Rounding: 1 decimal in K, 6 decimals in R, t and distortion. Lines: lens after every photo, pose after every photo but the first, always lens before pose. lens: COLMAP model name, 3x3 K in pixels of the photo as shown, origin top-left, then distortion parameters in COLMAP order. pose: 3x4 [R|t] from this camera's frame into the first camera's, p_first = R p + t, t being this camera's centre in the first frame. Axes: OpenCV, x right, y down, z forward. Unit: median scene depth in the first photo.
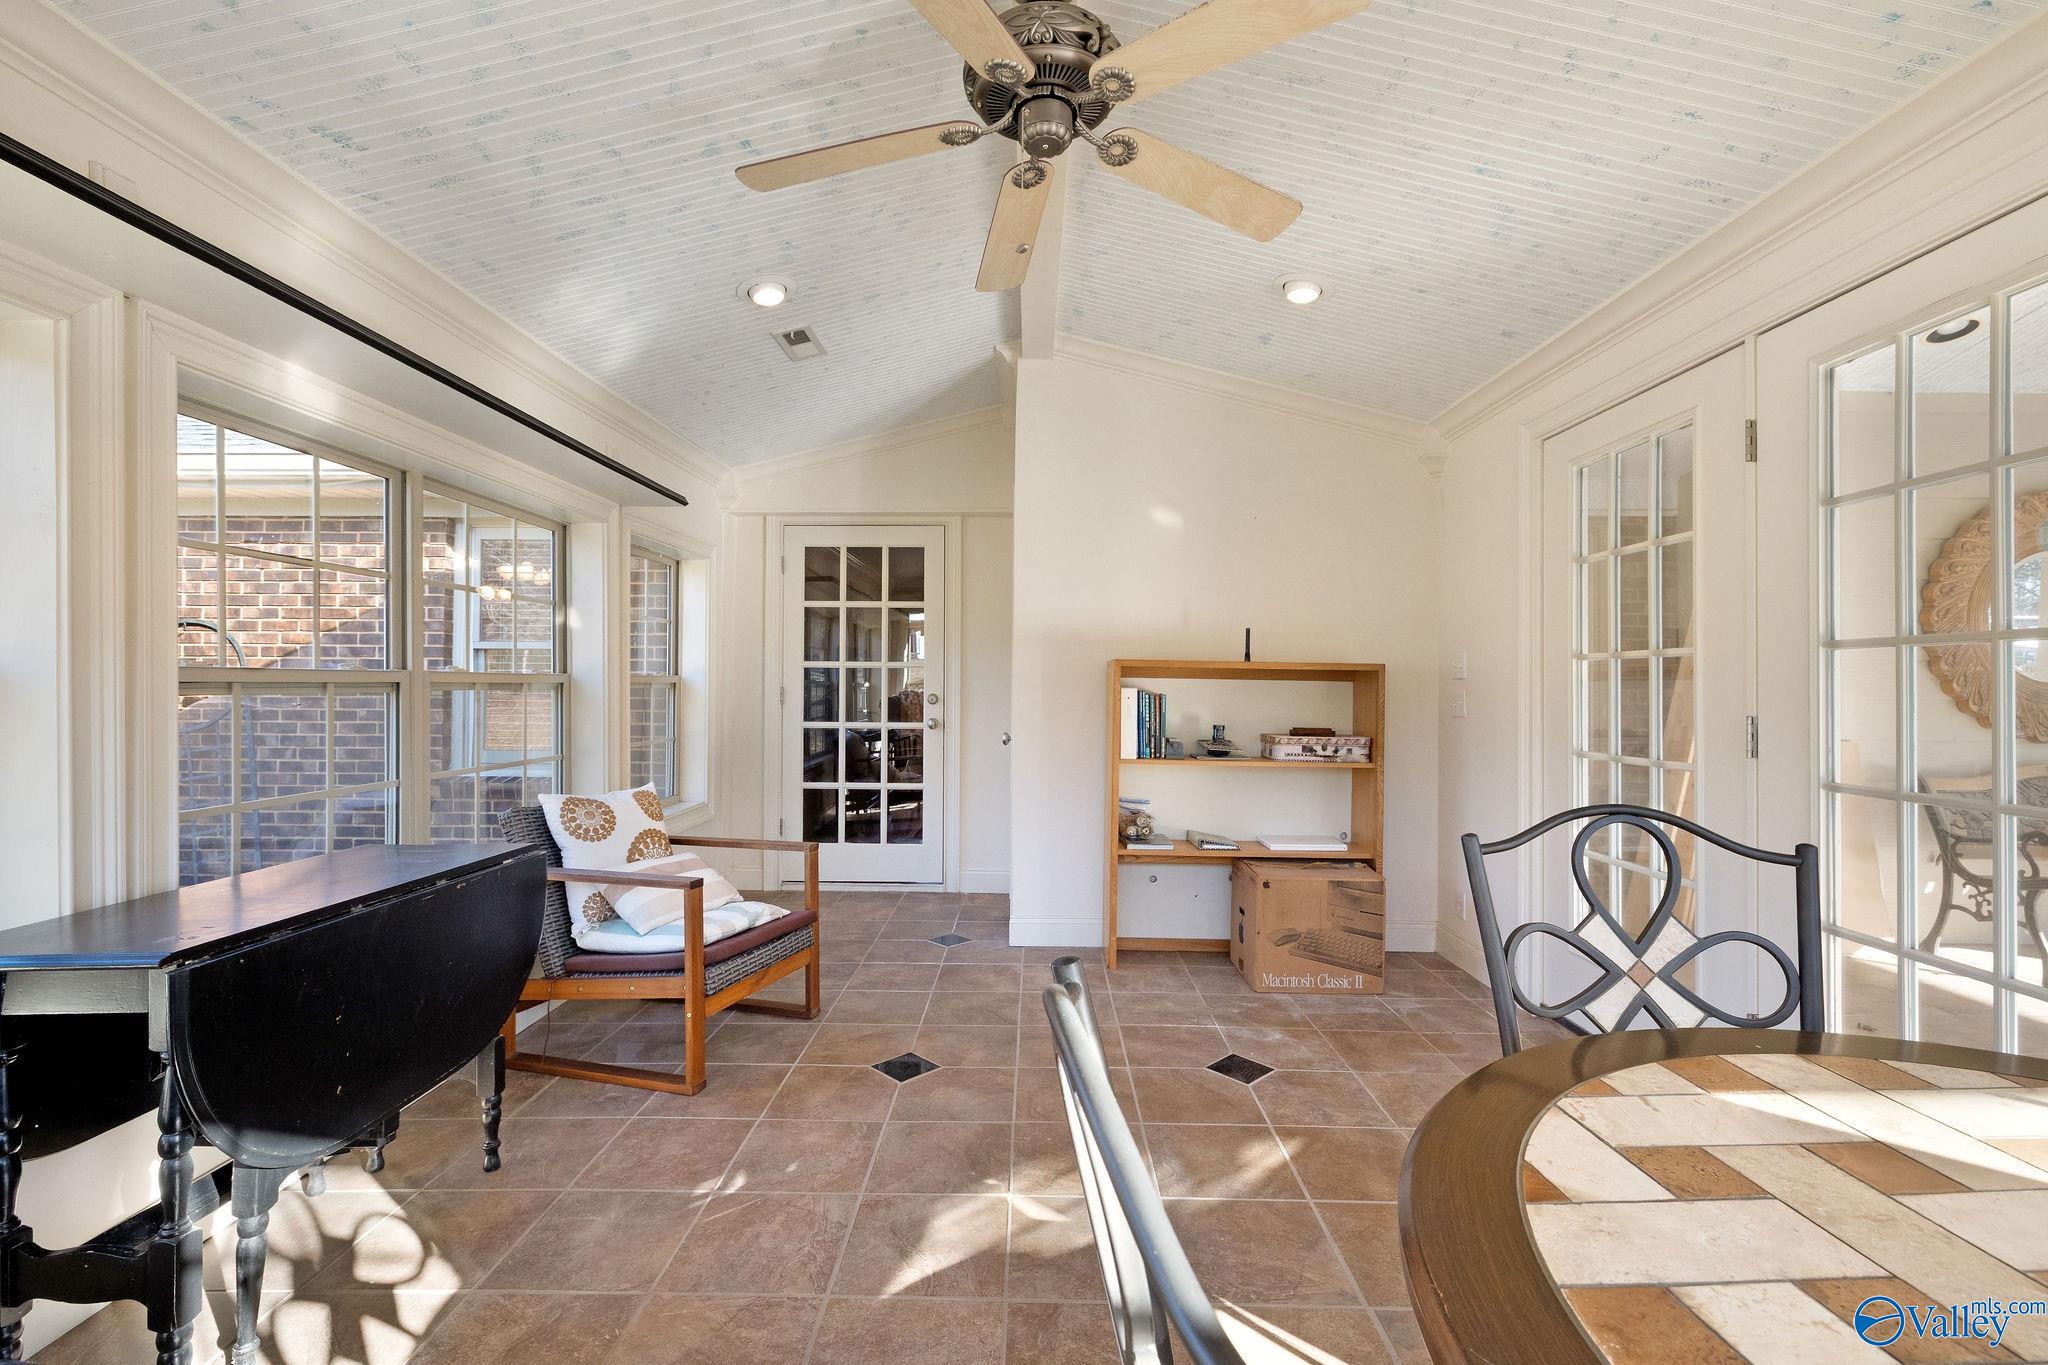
lens RADIAL K [[875.3, 0, 1033.6], [0, 875.3, 676.2], [0, 0, 1]] dist [0.001706, 0.000176]
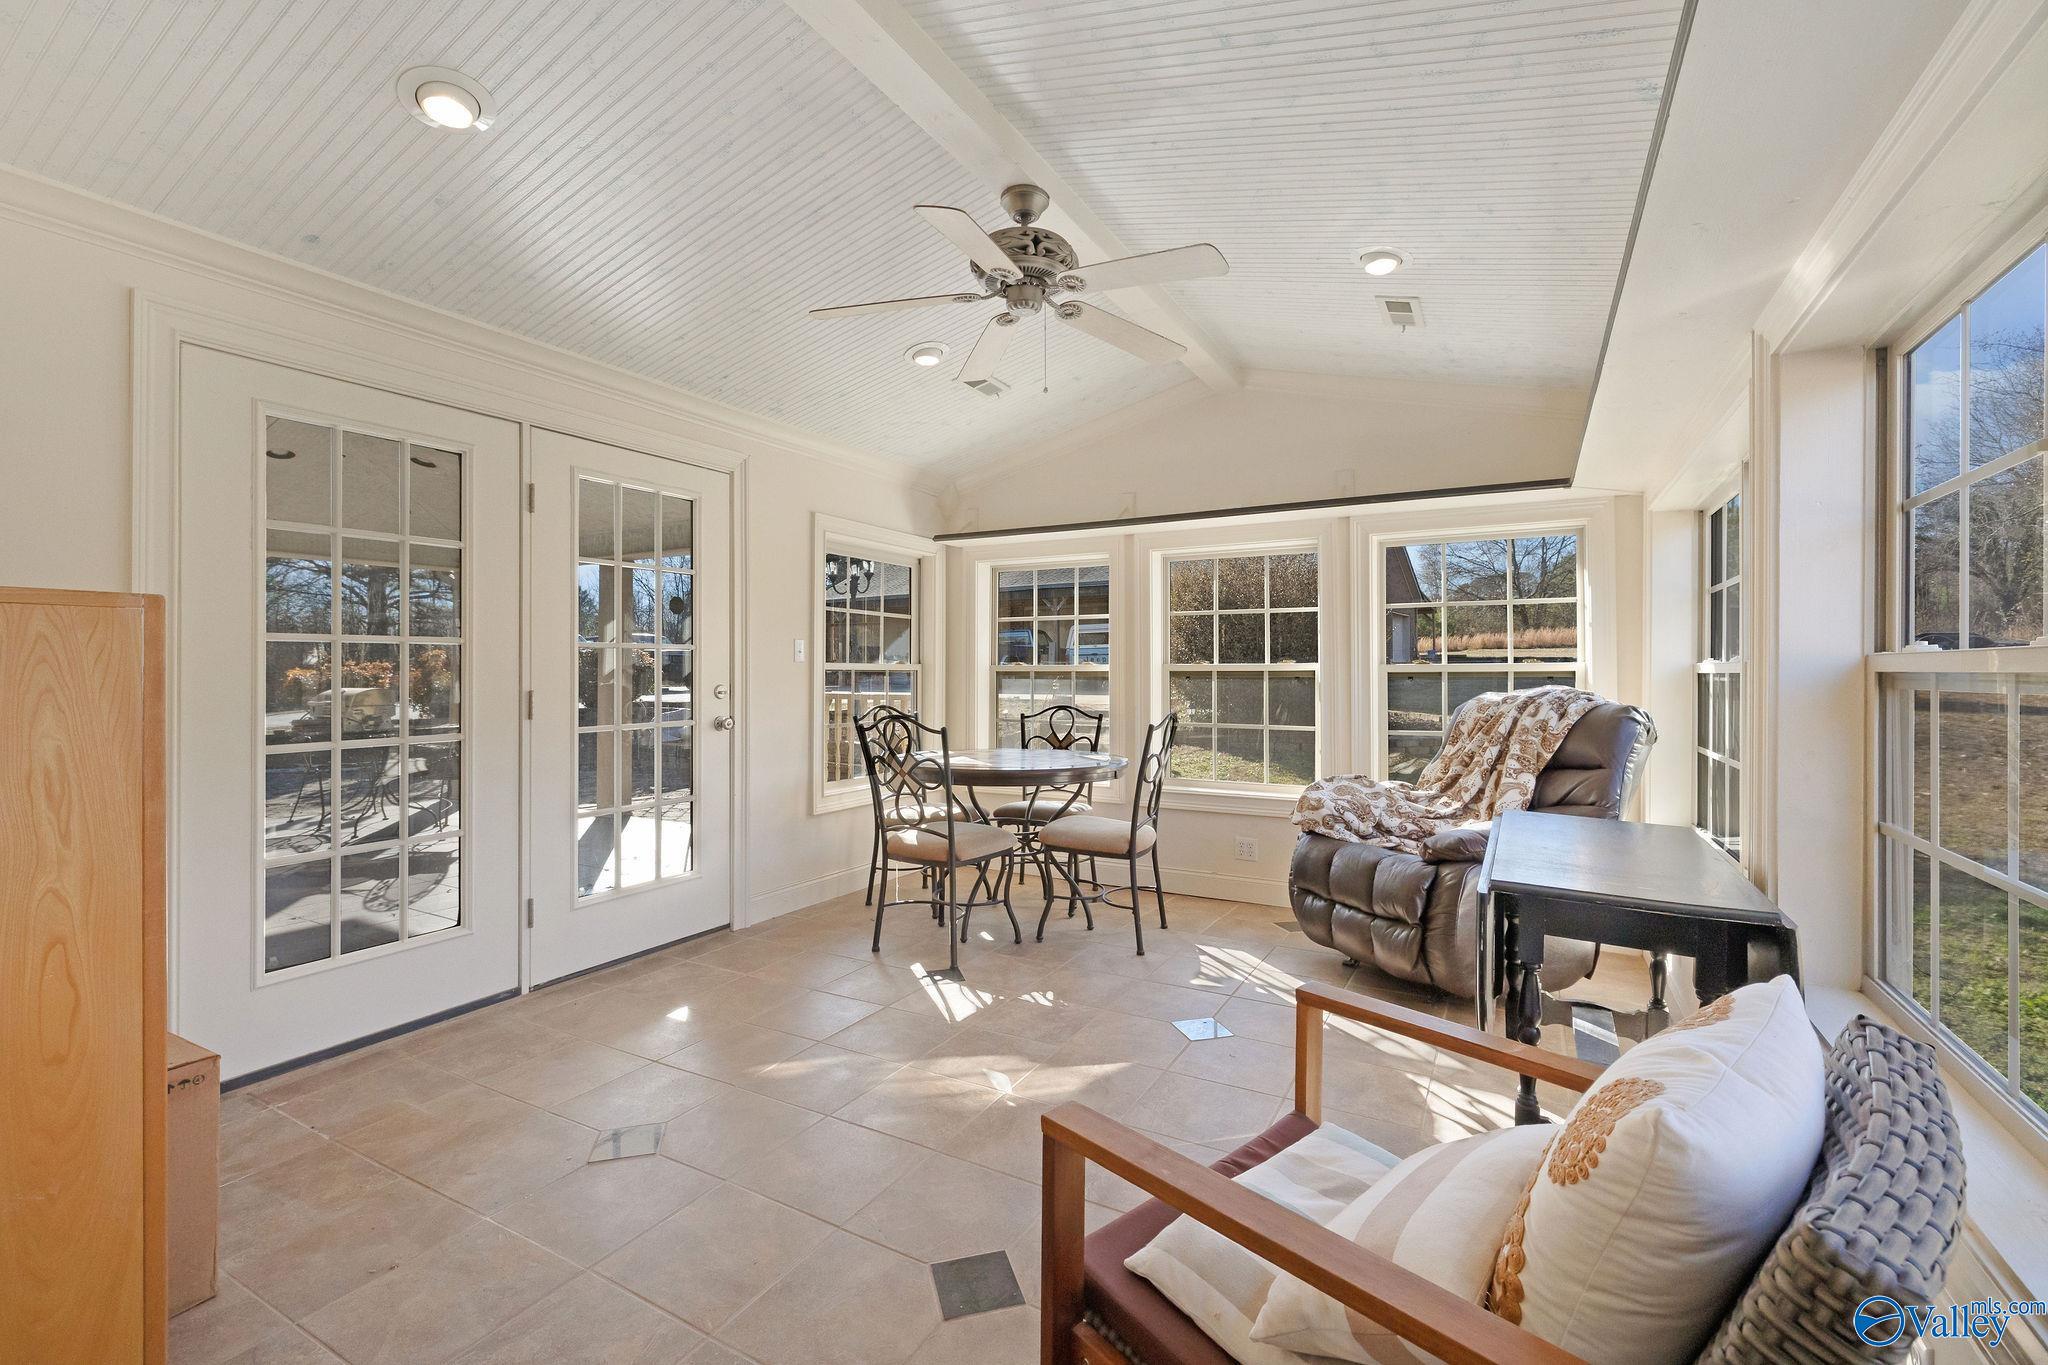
lens RADIAL K [[875.3, 0, 1027.6], [0, 875.3, 671.1], [0, 0, 1]] dist [0.001706, 0.000176]
pose [[-0.873237, -0.007558, 0.487237, -0.677777], [-0.005786, 0.999970, 0.005142, 0.000478], [-0.487261, 0.001671, -0.873255, 2.165271]]
